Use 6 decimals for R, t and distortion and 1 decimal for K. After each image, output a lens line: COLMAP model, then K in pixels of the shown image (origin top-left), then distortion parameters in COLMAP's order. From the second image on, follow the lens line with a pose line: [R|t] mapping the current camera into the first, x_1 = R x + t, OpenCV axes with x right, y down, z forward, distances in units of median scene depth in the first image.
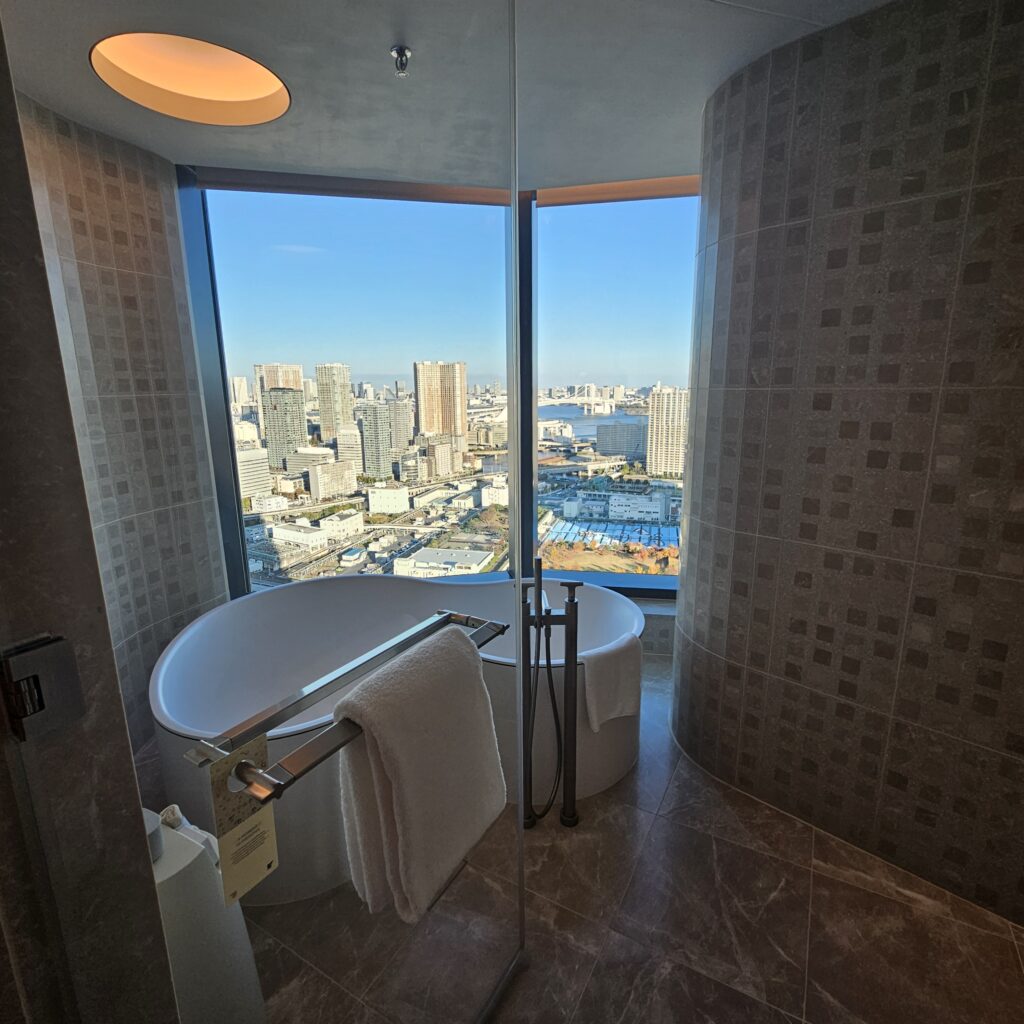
lens RADIAL K [[559.0, 0, 509.9], [0, 559.0, 507.5], [0, 0, 1]] dist [-0.002142, -0.001905]
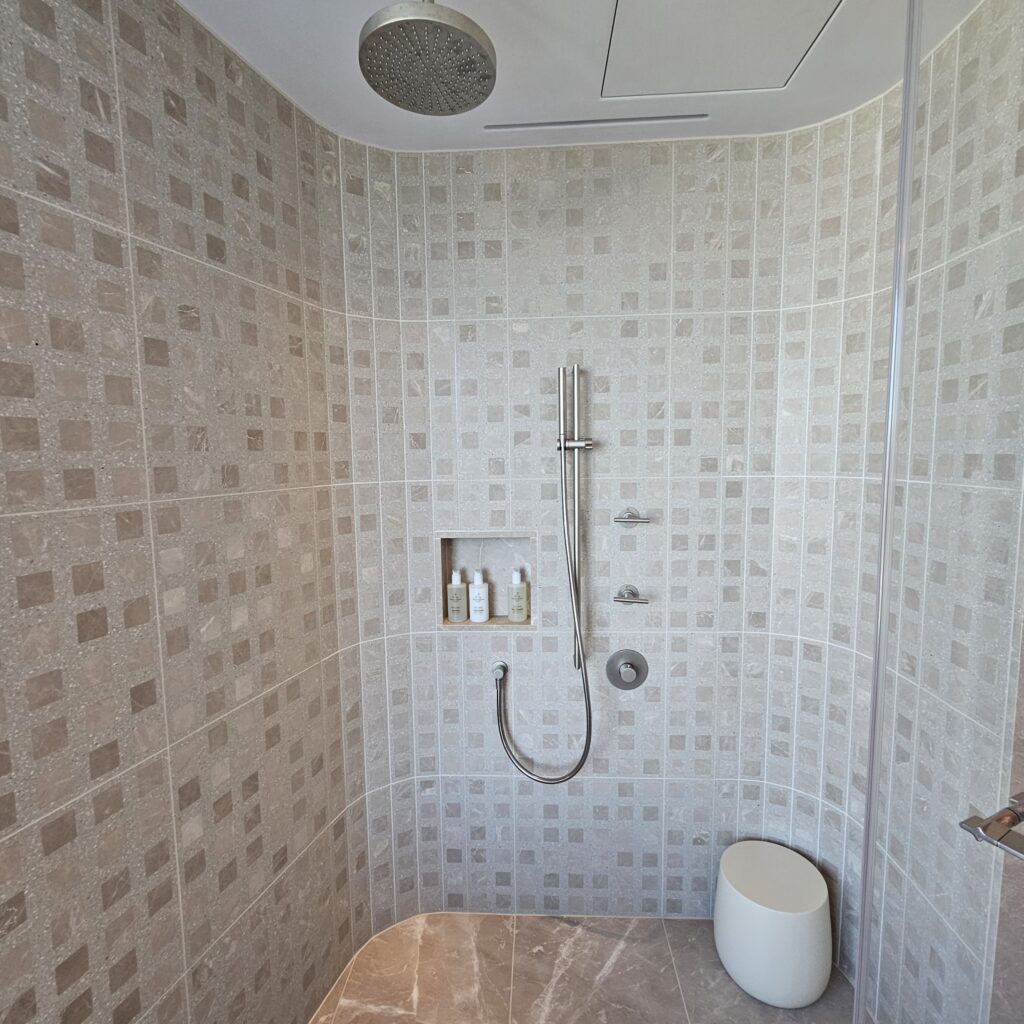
lens RADIAL K [[559.0, 0, 509.9], [0, 559.0, 507.5], [0, 0, 1]] dist [-0.002142, -0.001905]
pose [[-0.448157, -0.068741, 0.891308, -0.065104], [0.207233, 0.961891, 0.178383, -0.233486], [-0.869603, 0.264652, -0.416832, 0.878615]]
